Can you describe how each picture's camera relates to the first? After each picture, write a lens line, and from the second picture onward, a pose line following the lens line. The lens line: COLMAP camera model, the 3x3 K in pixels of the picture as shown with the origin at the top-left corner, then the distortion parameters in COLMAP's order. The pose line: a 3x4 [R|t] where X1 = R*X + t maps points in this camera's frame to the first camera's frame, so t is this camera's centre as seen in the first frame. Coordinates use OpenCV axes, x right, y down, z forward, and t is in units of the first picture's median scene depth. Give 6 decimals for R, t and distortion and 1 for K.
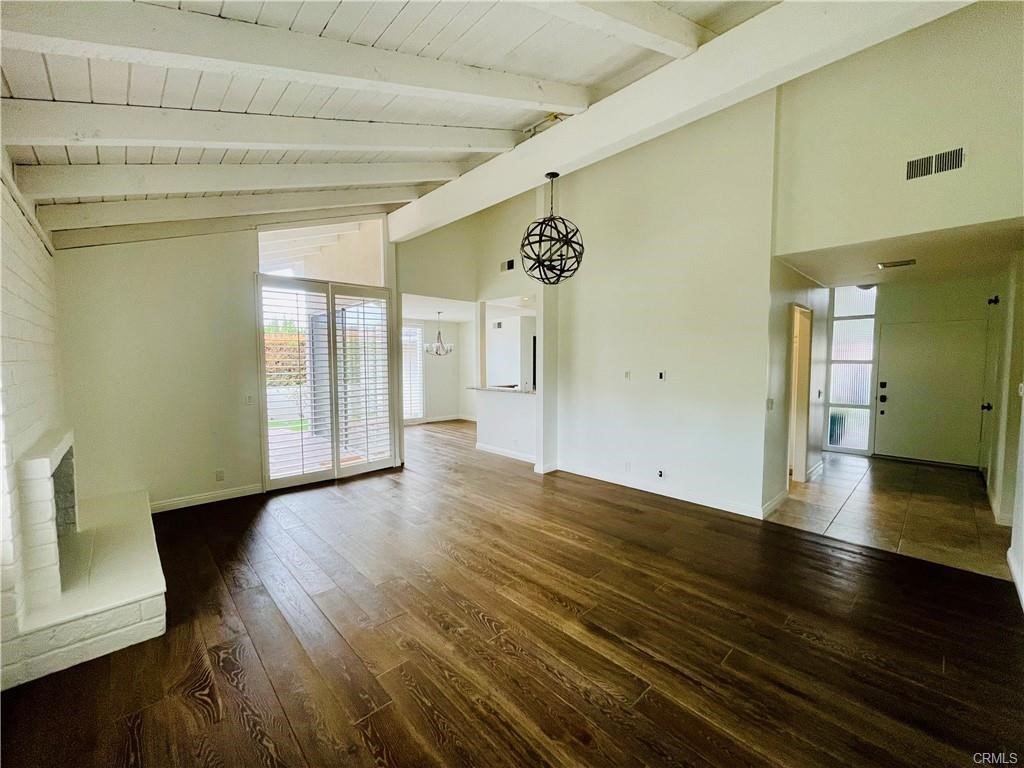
lens RADIAL K [[412.9, 0, 515.3], [0, 412.9, 387.1], [0, 0, 1]] dist [-0.001051, -0.001950]
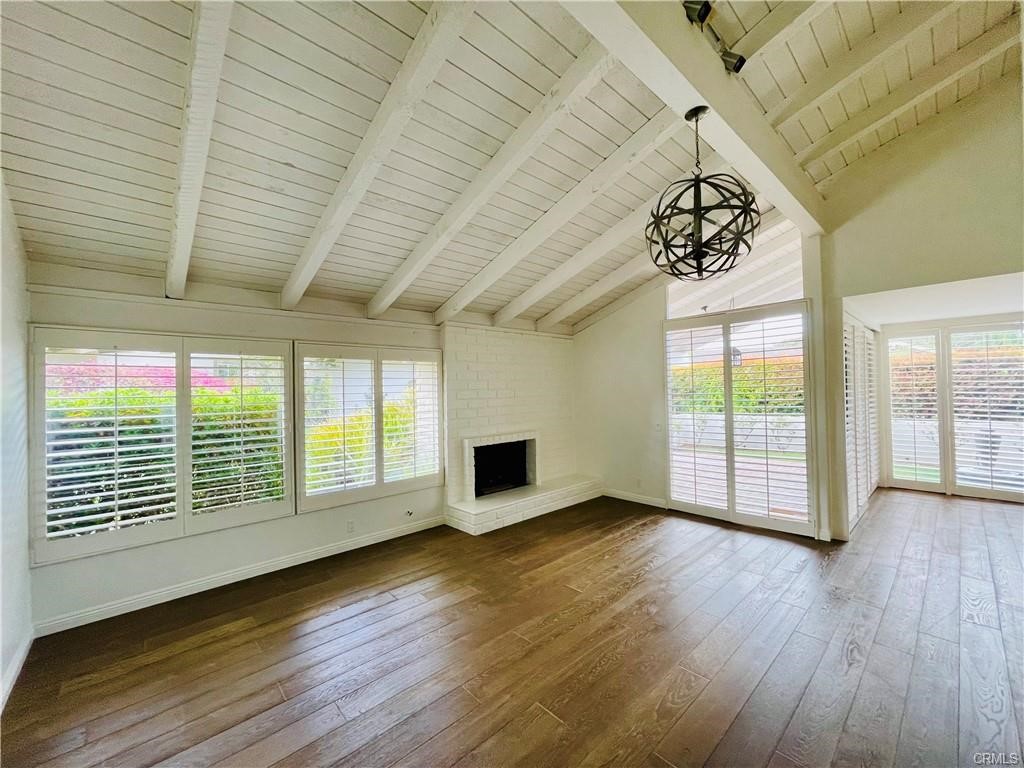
lens RADIAL K [[412.9, 0, 516.4], [0, 412.9, 384.2], [0, 0, 1]] dist [-0.001051, -0.001950]
pose [[0.002538, -0.020959, -0.999777, 0.511925], [-0.049549, 0.998550, -0.021059, -0.042618], [0.998768, 0.049592, 0.001496, 0.526605]]
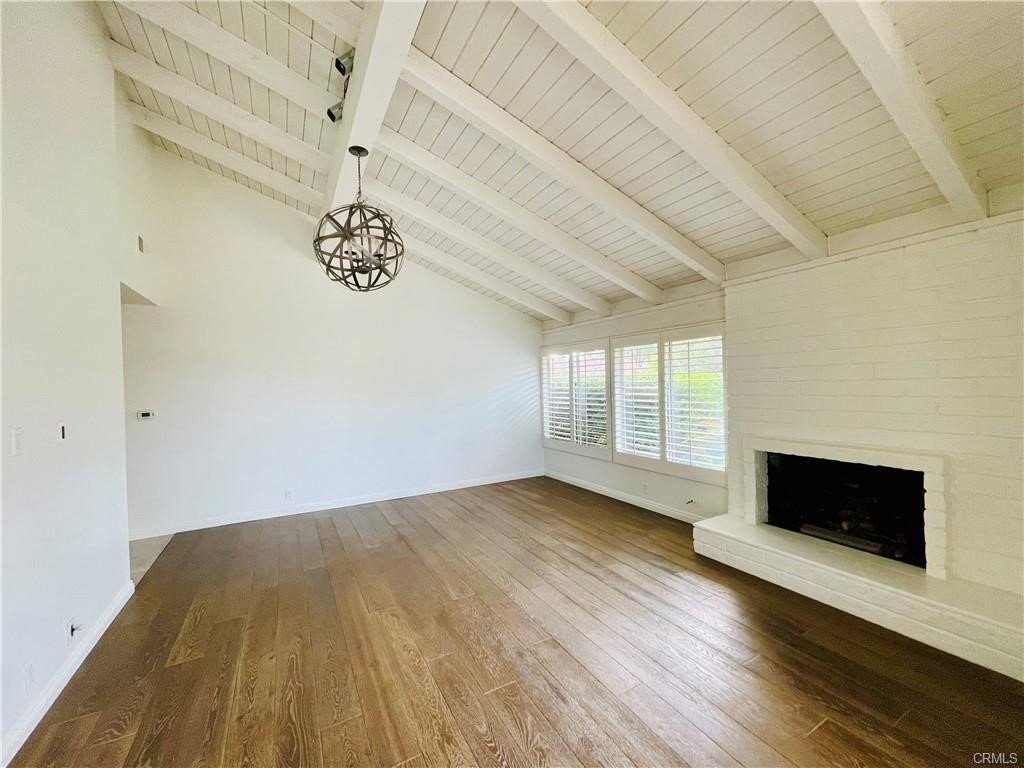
lens RADIAL K [[412.9, 0, 514.2], [0, 412.9, 382.1], [0, 0, 1]] dist [-0.001051, -0.001950]
pose [[-0.970168, 0.015747, 0.241922, -0.288686], [0.033096, 0.997149, 0.067816, -0.085868], [-0.240164, 0.073800, -0.967923, 1.227912]]
